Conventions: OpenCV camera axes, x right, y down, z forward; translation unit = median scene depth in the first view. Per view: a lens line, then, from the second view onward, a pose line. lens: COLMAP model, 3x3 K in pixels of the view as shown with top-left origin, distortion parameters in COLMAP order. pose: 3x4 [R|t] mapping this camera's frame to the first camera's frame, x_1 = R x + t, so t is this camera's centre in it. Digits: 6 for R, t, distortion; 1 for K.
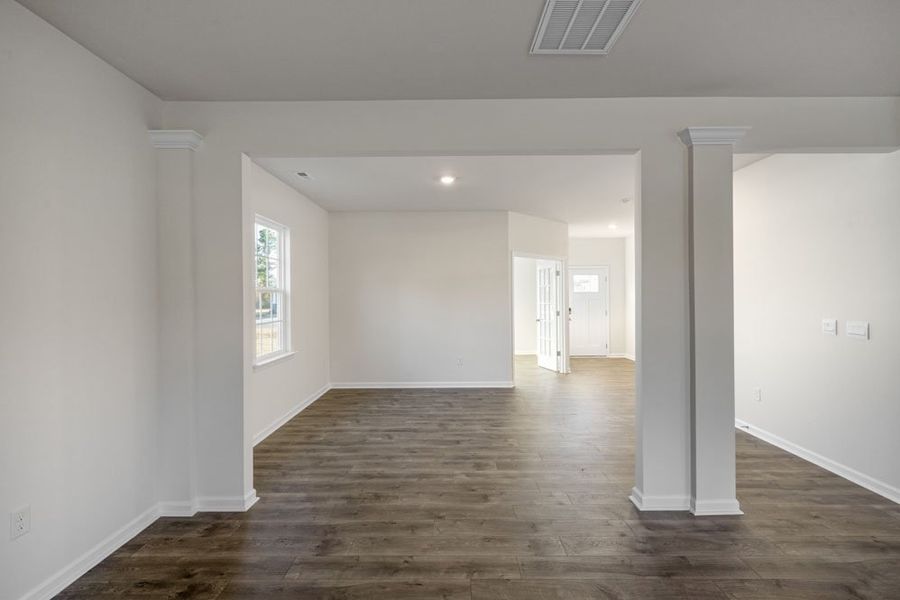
lens RADIAL K [[434.3, 0, 449.6], [0, 434.3, 294.2], [0, 0, 1]] dist [-0.000314, 0.000135]
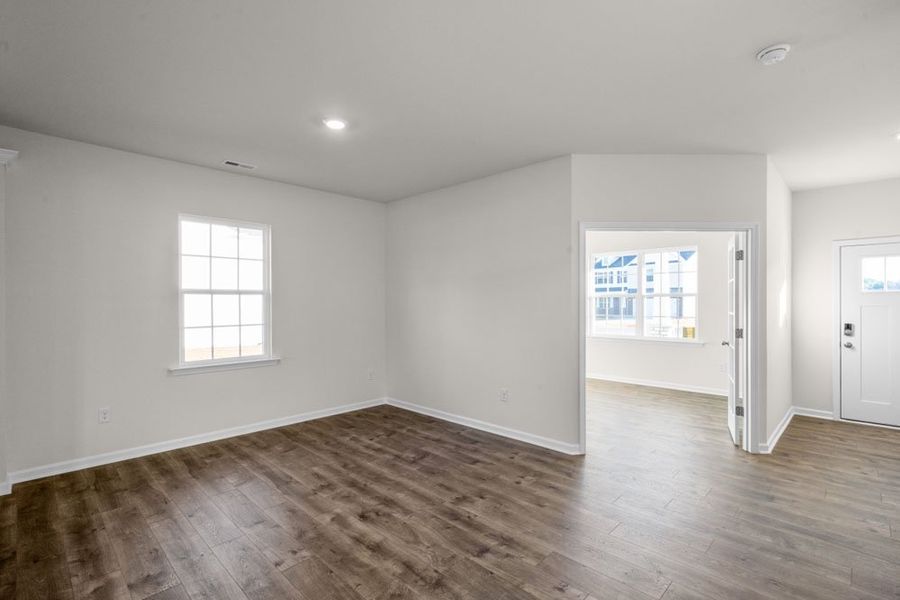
lens RADIAL K [[425.8, 0, 450.0], [0, 425.8, 300.0], [0, 0, 1]] dist [-0.000765, 0.000298]
pose [[0.716464, 0.003485, -0.697615, 0.599540], [0.000473, 0.999985, 0.005481, 0.003886], [0.697624, -0.004257, 0.716452, 0.671770]]
